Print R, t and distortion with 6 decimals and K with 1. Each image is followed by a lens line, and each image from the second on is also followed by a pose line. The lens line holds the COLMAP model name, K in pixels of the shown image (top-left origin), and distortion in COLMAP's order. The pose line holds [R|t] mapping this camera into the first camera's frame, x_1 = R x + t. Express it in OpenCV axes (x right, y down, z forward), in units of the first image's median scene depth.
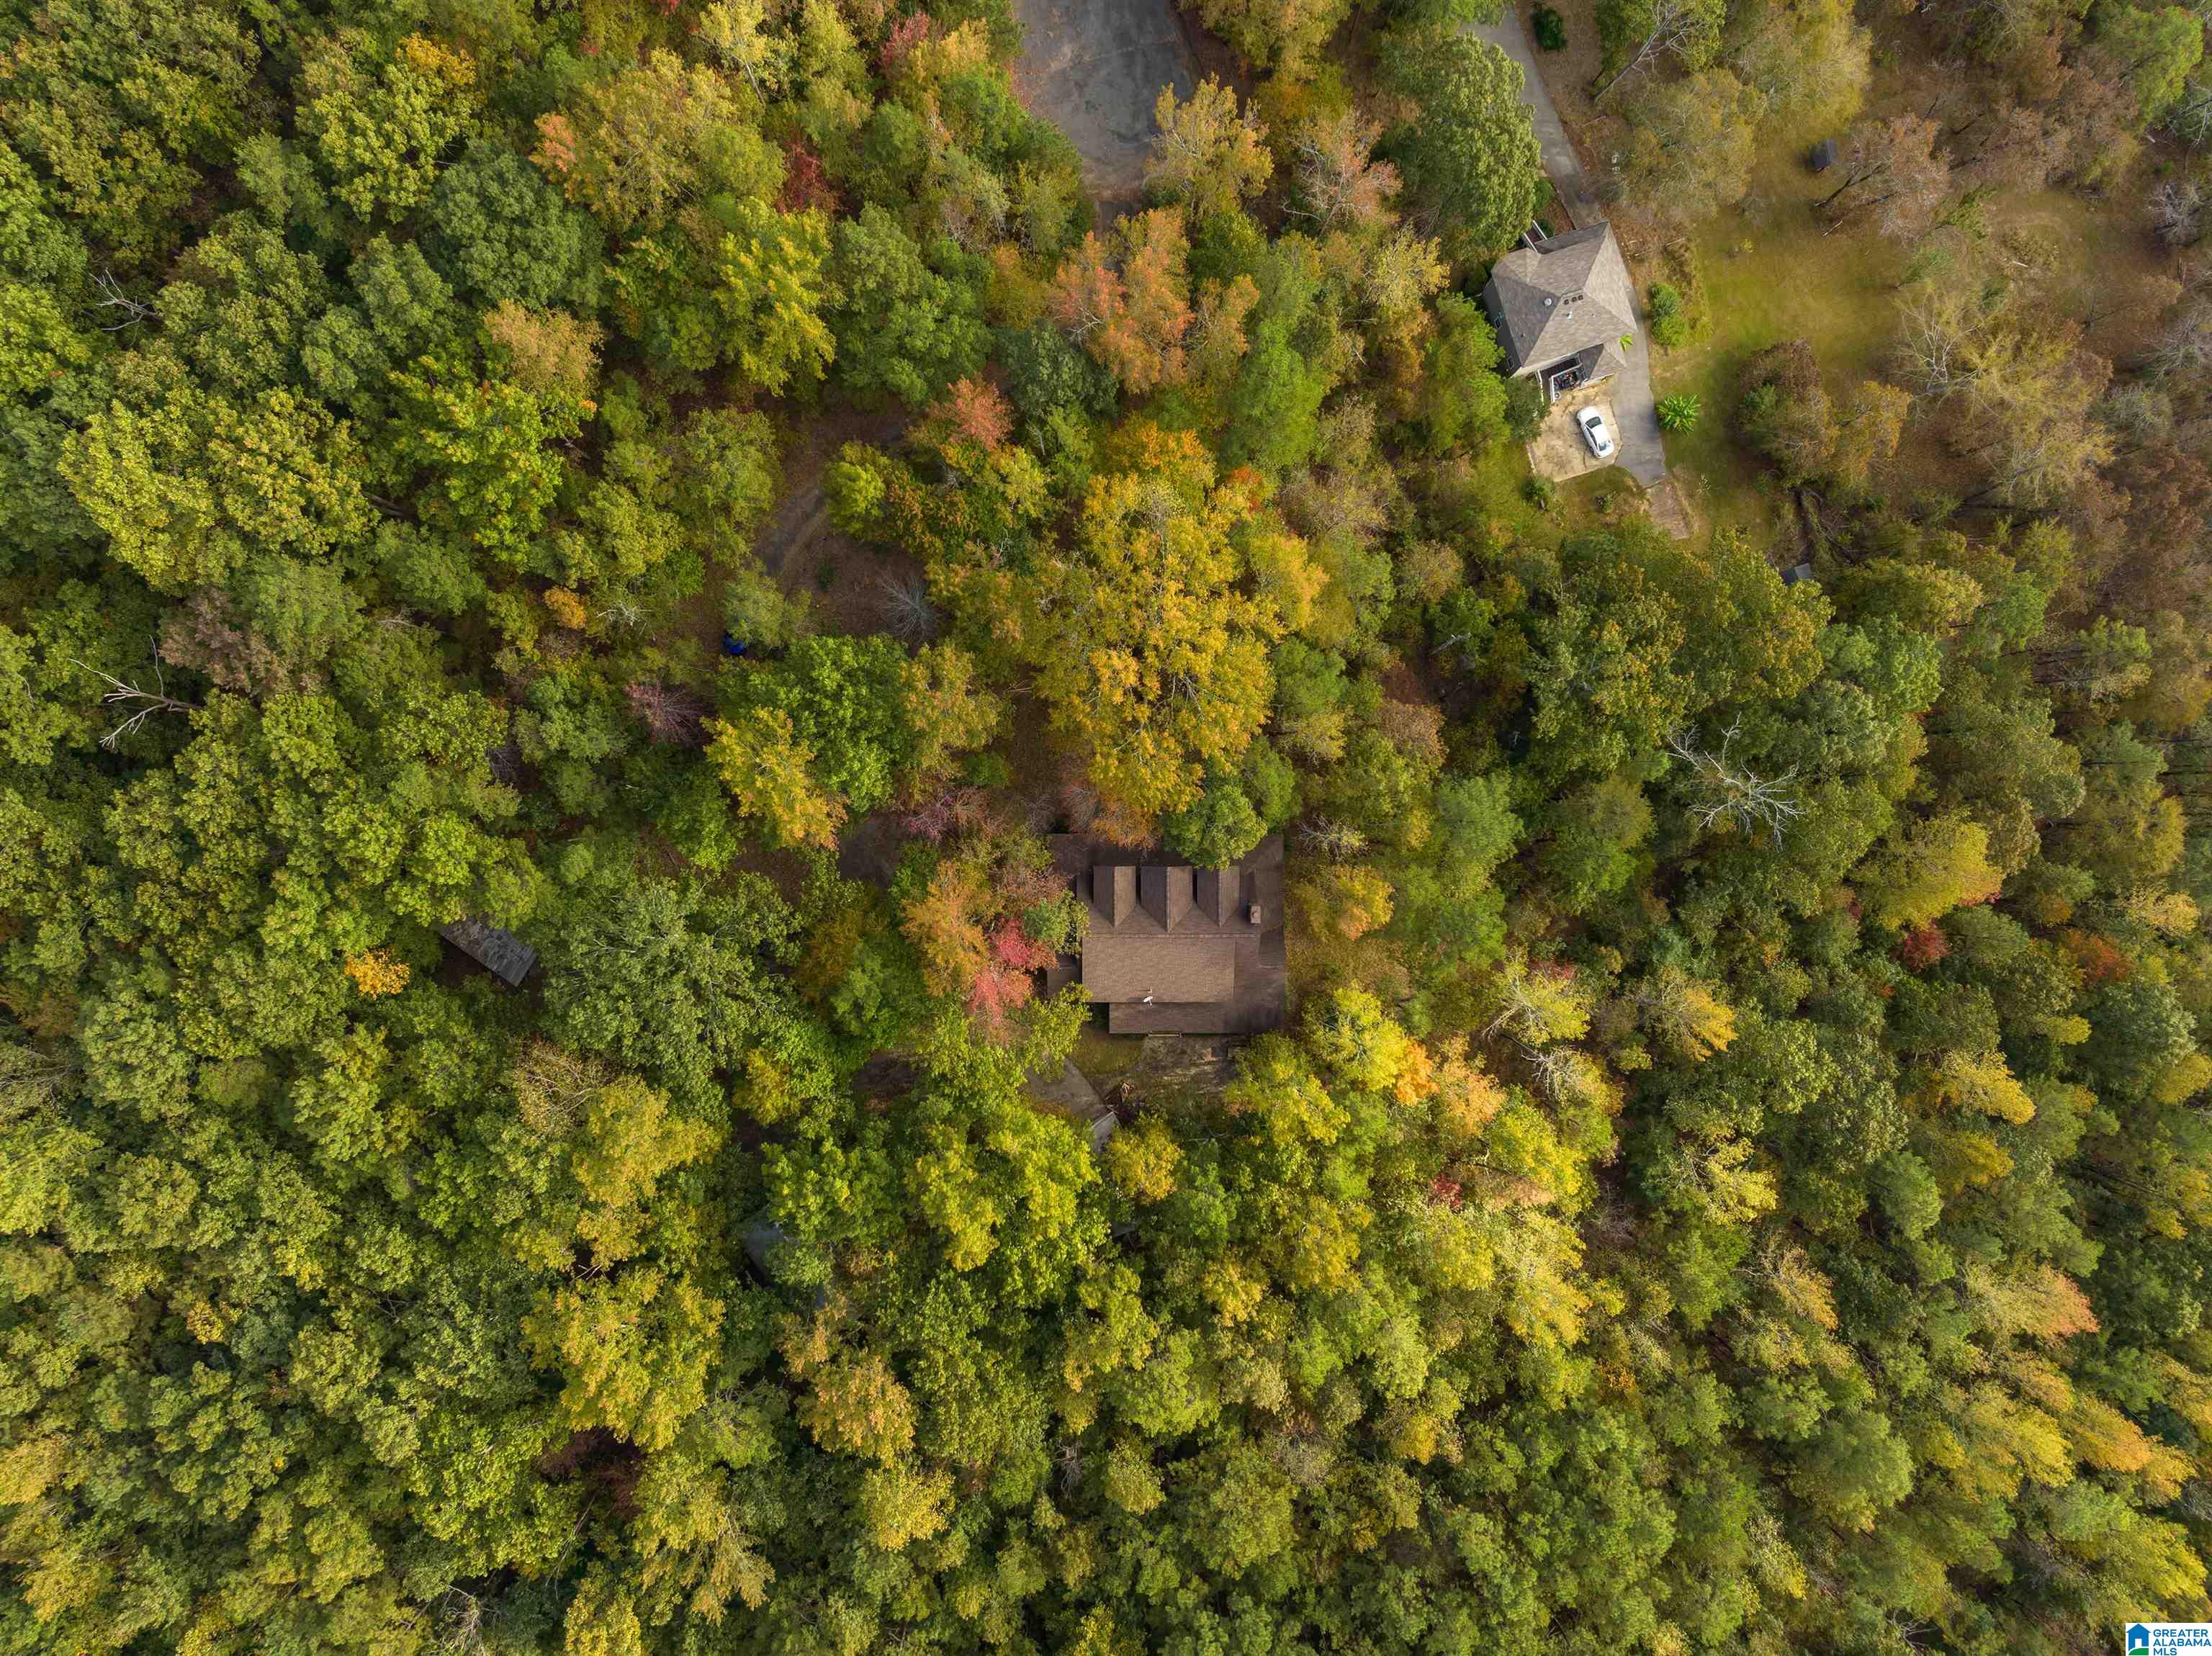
lens RADIAL K [[1545.3, 0, 1106.0], [0, 1545.3, 828.0], [0, 0, 1]] dist [-0.019053, -0.002975]
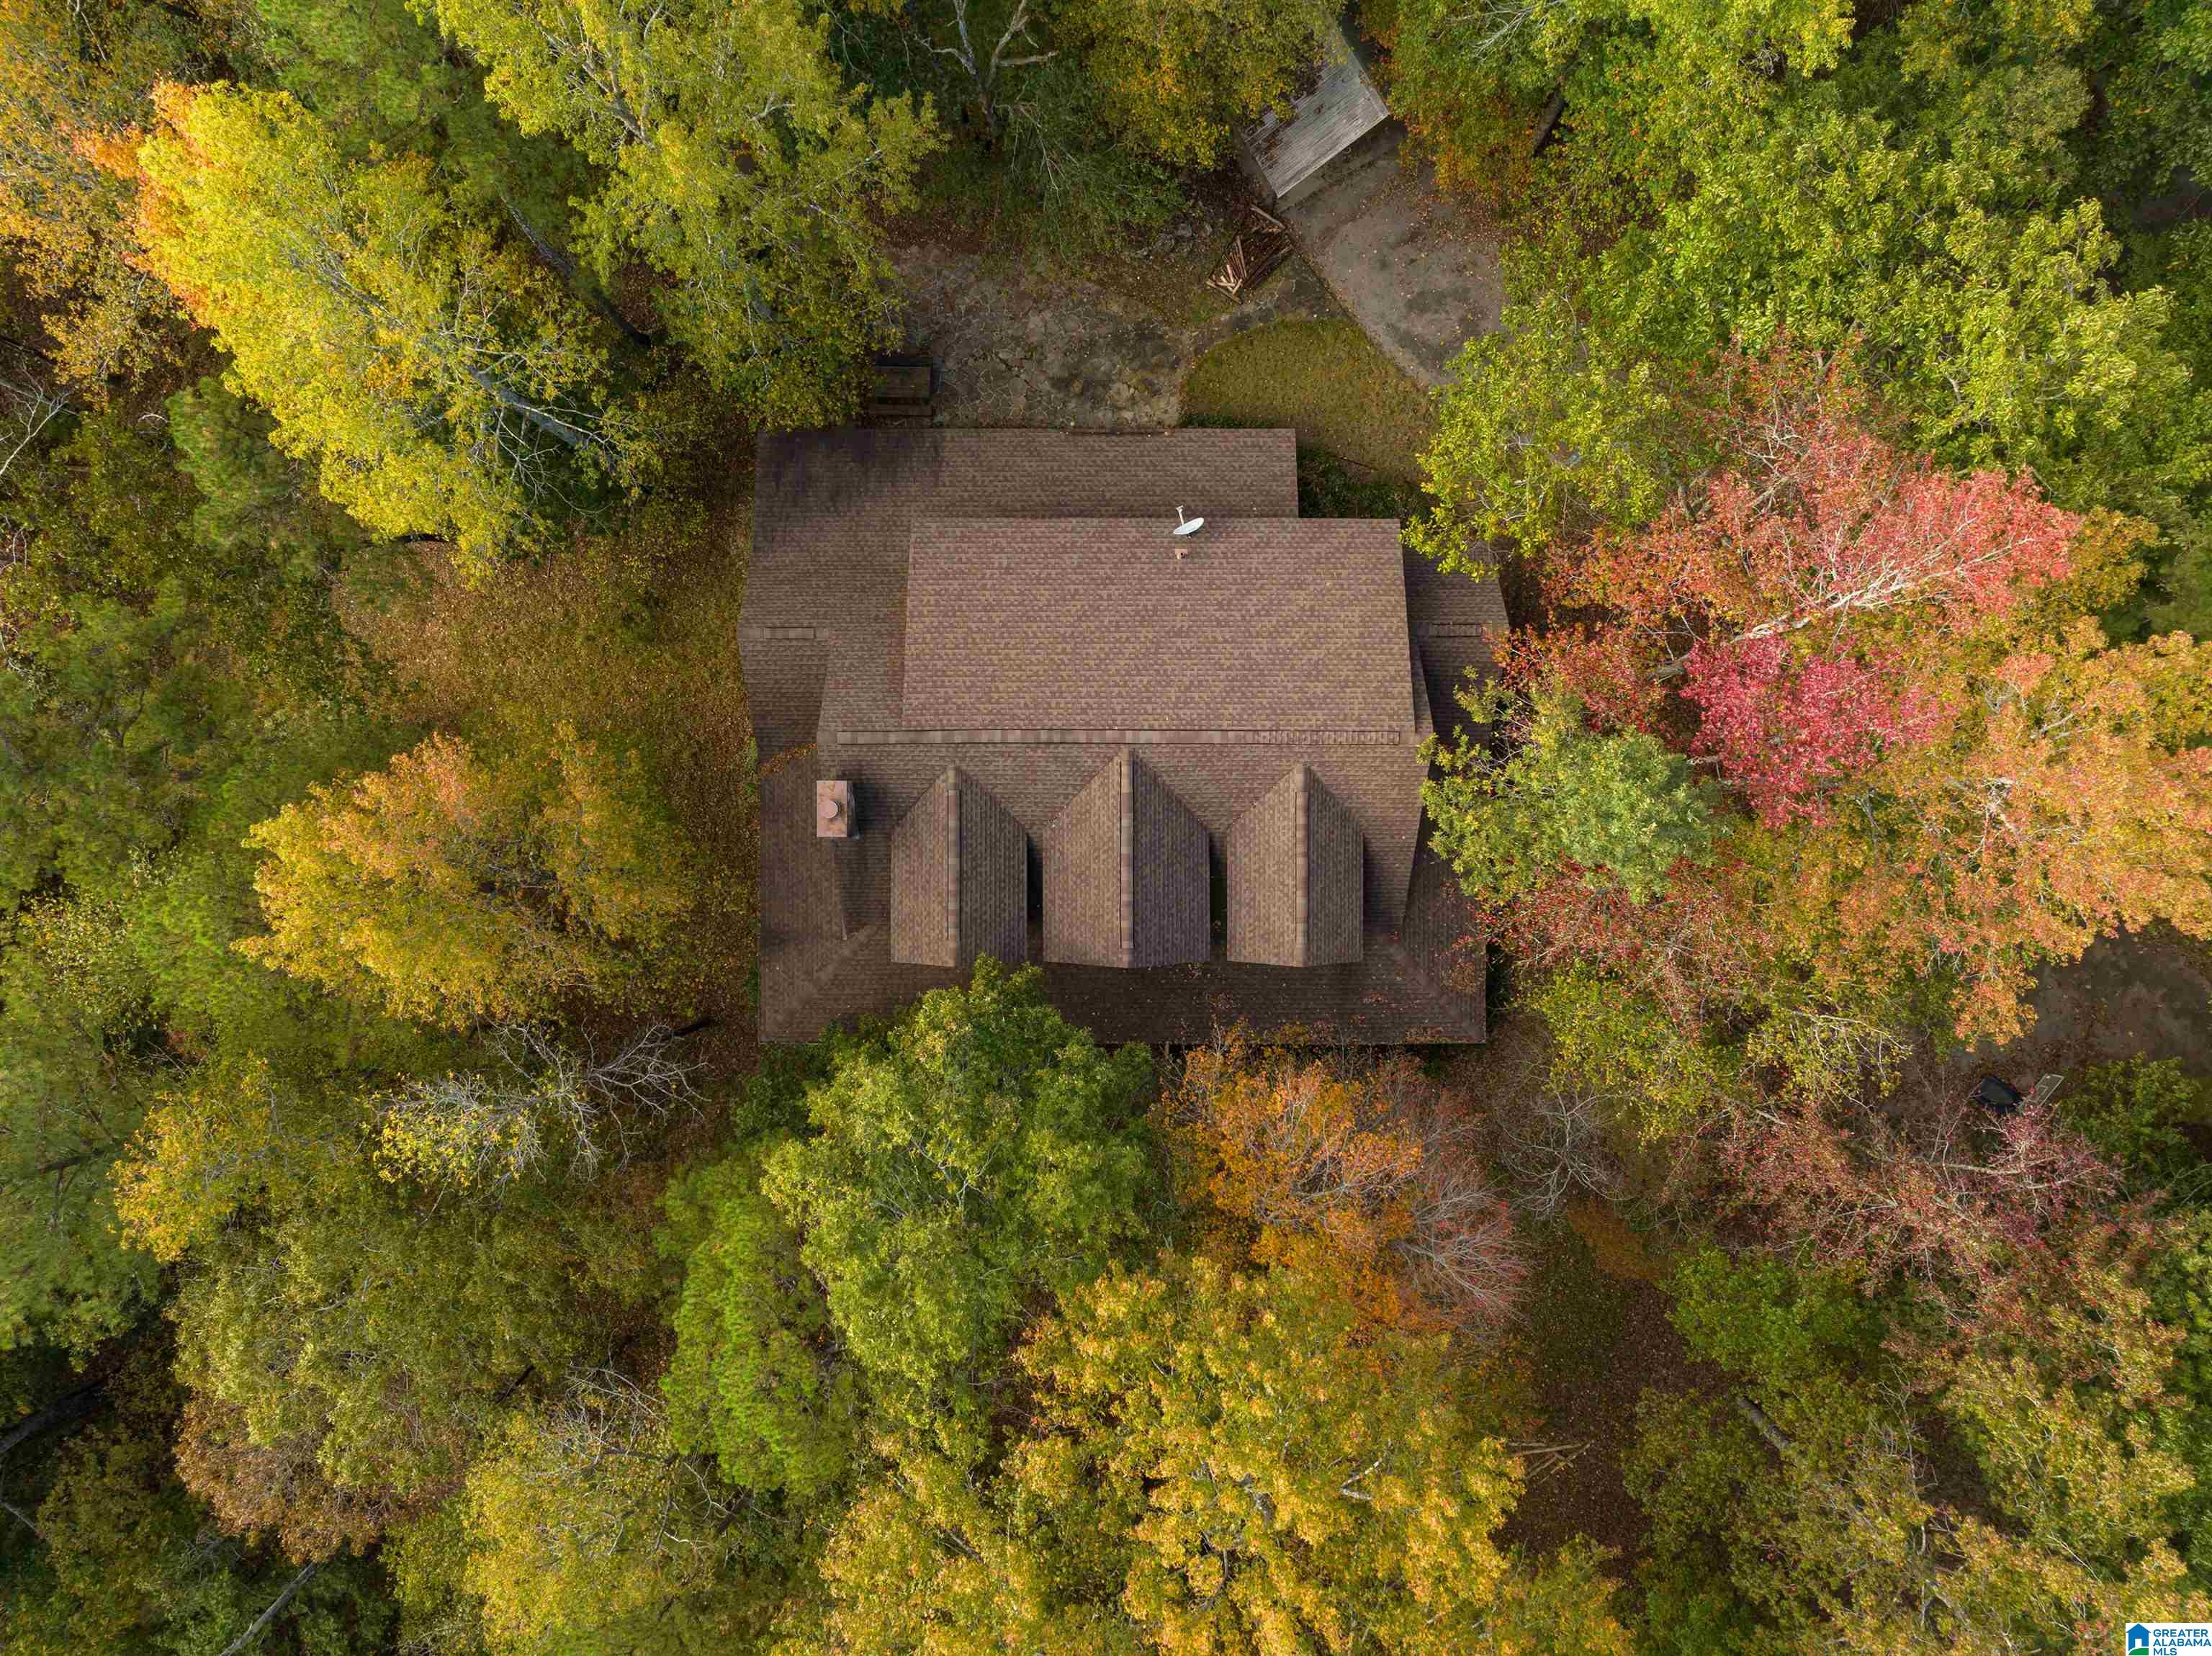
lens RADIAL K [[1545.3, 0, 1106.0], [0, 1545.3, 828.0], [0, 0, 1]] dist [-0.019053, -0.002975]
pose [[-0.999976, -0.001537, -0.006685, 0.049549], [0.001711, -0.999657, -0.026149, 0.064369], [-0.006642, -0.026160, 0.999636, 0.752024]]
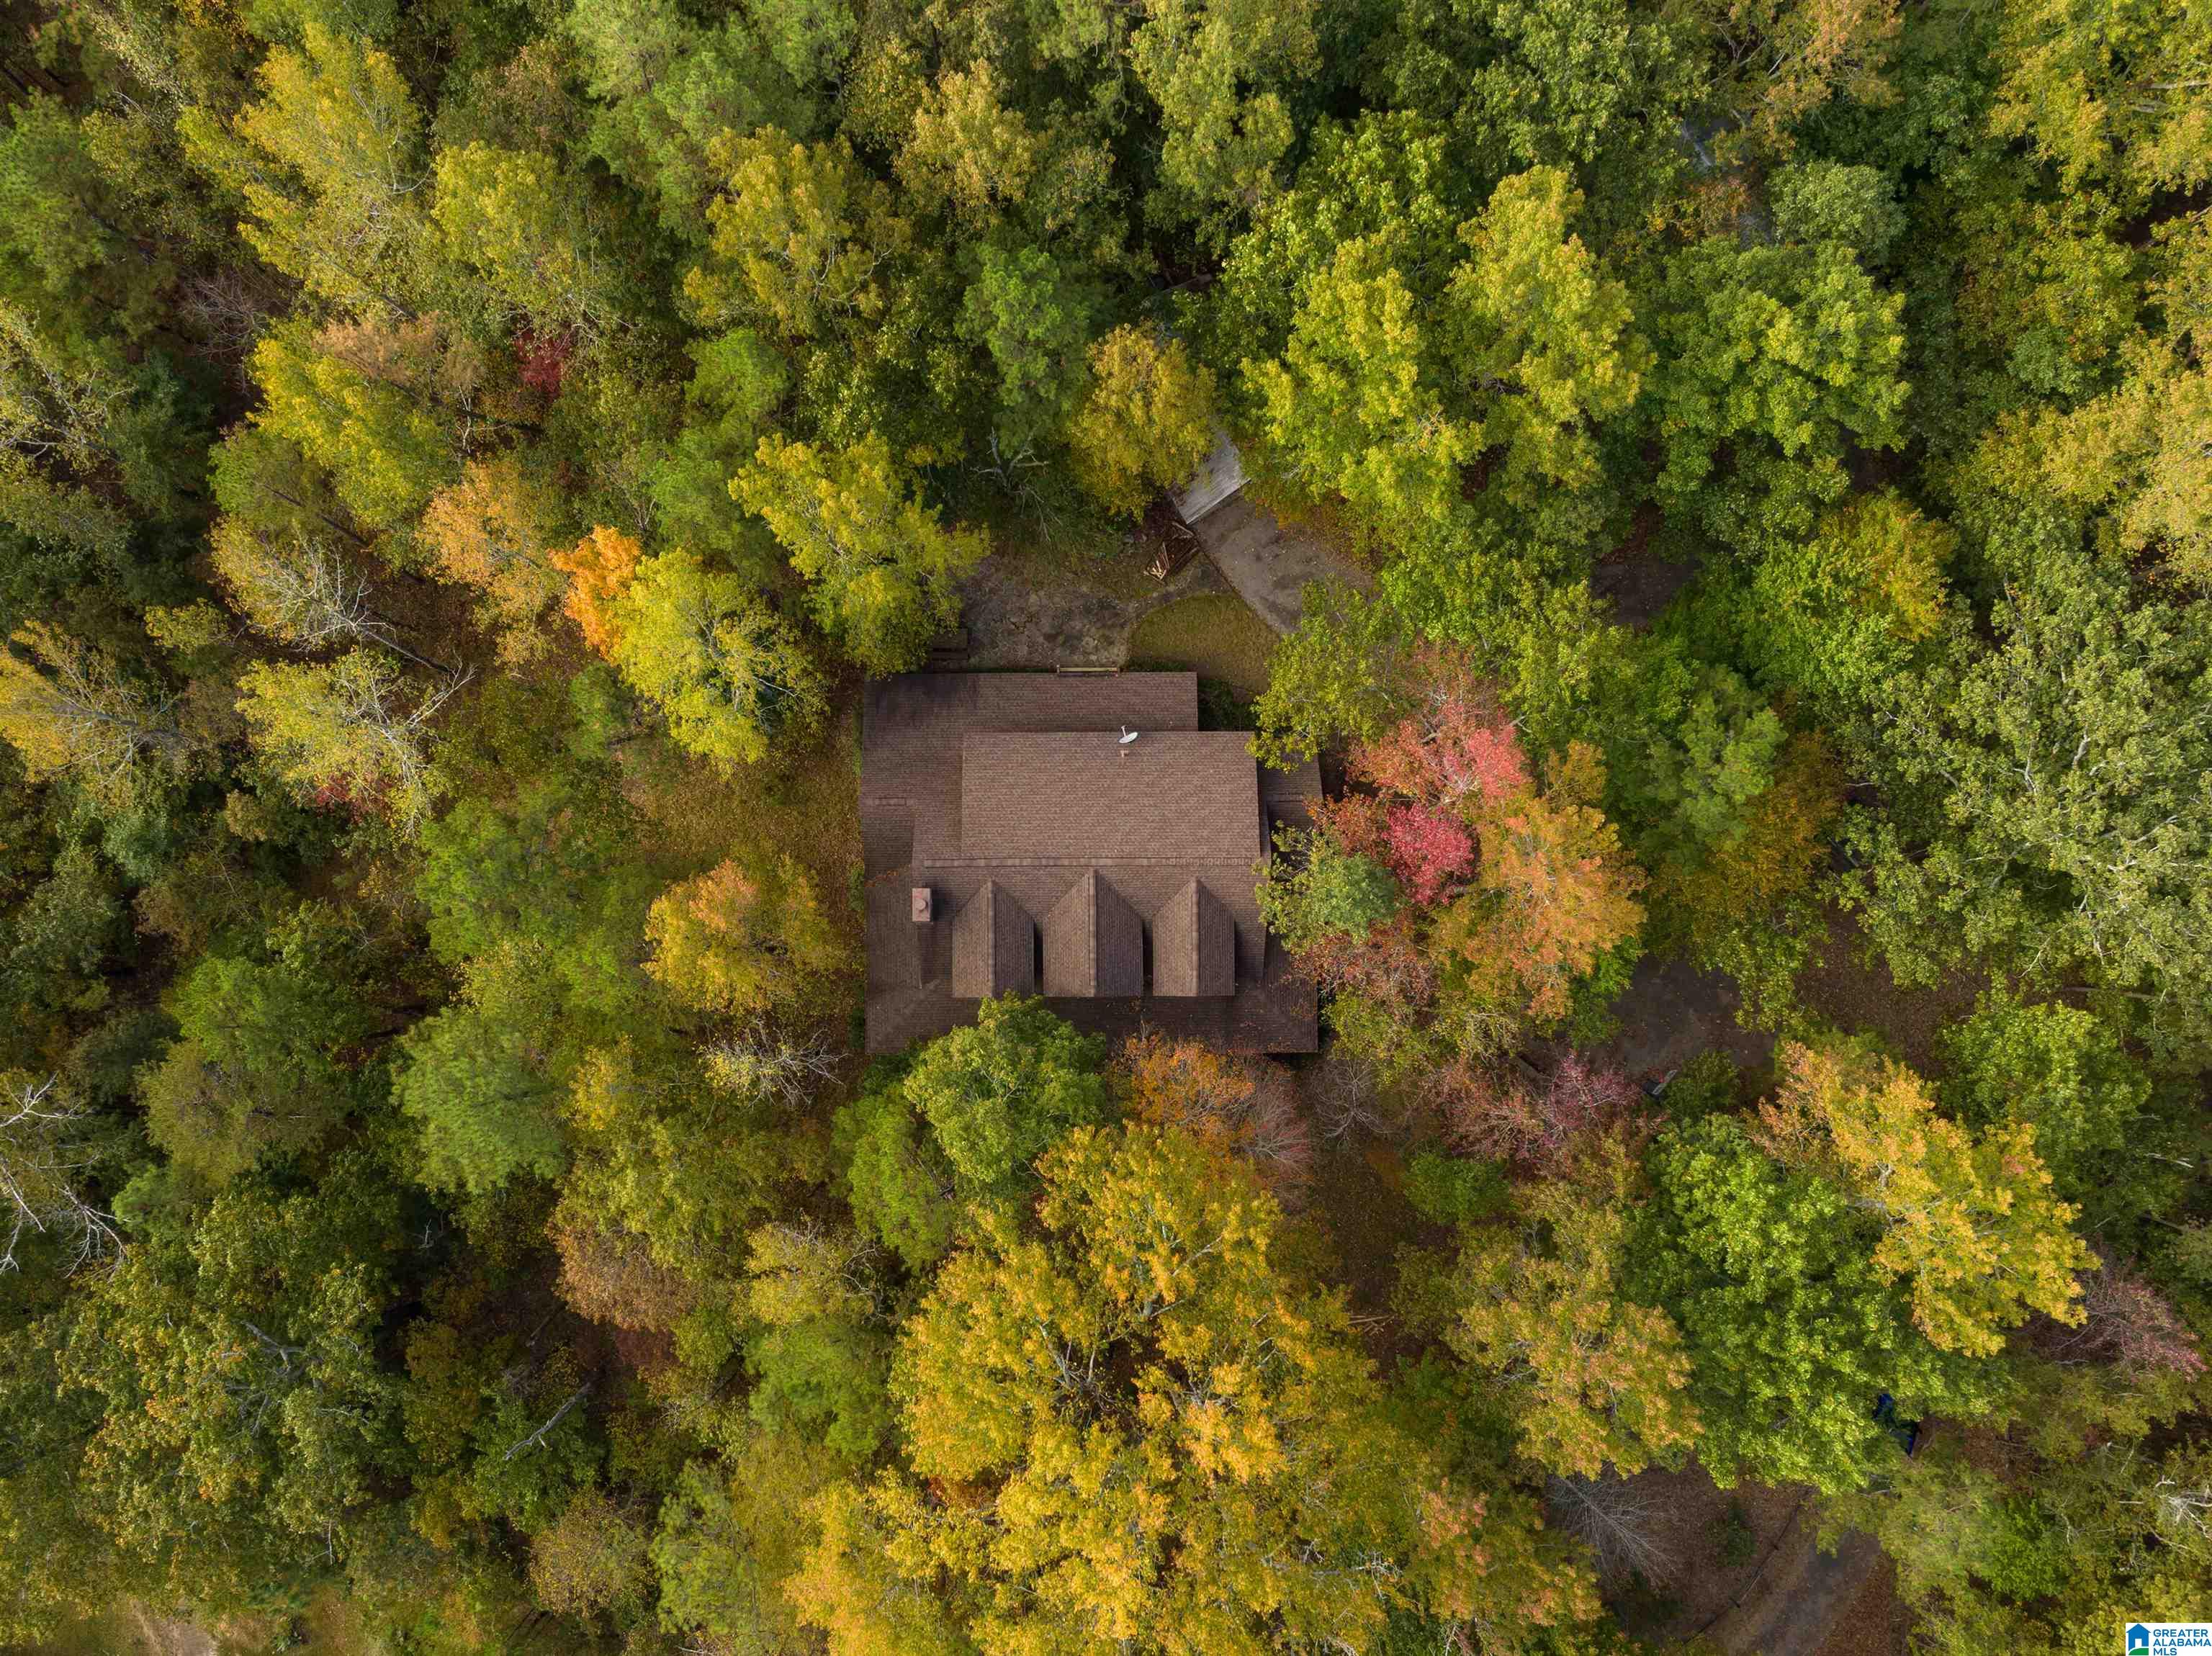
lens RADIAL K [[1984.0, 0, 1104.4], [0, 1984.0, 986.4], [0, 0, 1]] dist [-0.036363, -0.002604]
pose [[-0.999879, 0.004940, -0.014762, 0.049440], [-0.004713, -0.999871, -0.015371, 0.041435], [-0.014836, -0.015300, 0.999773, 0.366185]]
